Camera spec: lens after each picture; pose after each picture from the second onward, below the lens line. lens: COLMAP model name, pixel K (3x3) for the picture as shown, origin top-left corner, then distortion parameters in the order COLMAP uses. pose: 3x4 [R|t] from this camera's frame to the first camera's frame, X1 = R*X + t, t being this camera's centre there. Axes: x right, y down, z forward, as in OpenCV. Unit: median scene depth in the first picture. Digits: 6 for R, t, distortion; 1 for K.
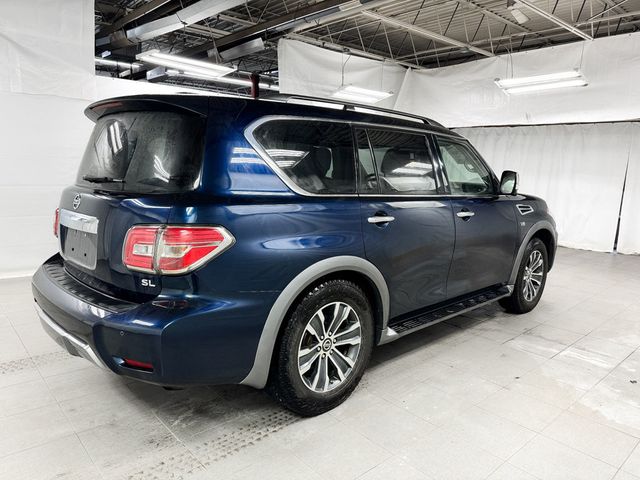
lens RADIAL K [[463.2, 0, 318.8], [0, 463.2, 240.0], [0, 0, 1]] dist [-0.006003, -0.004697]
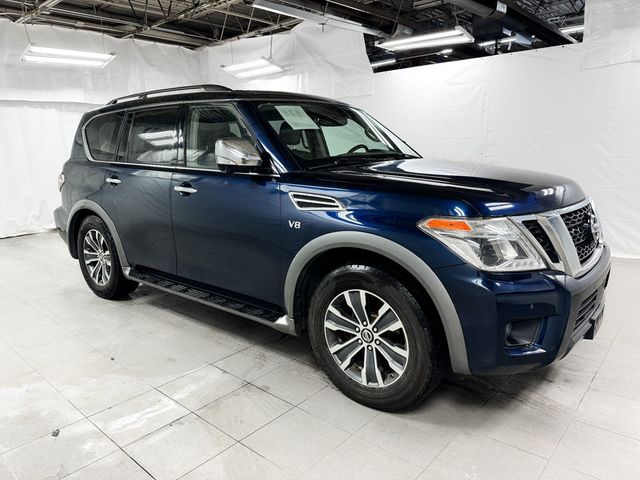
lens RADIAL K [[463.2, 0, 320.7], [0, 463.2, 239.2], [0, 0, 1]] dist [-0.006003, -0.004697]
pose [[0.102210, 0.183217, -0.977745, 1.224192], [-0.117652, 0.978220, 0.171007, -0.146057], [0.987781, 0.097555, 0.121540, 1.148820]]
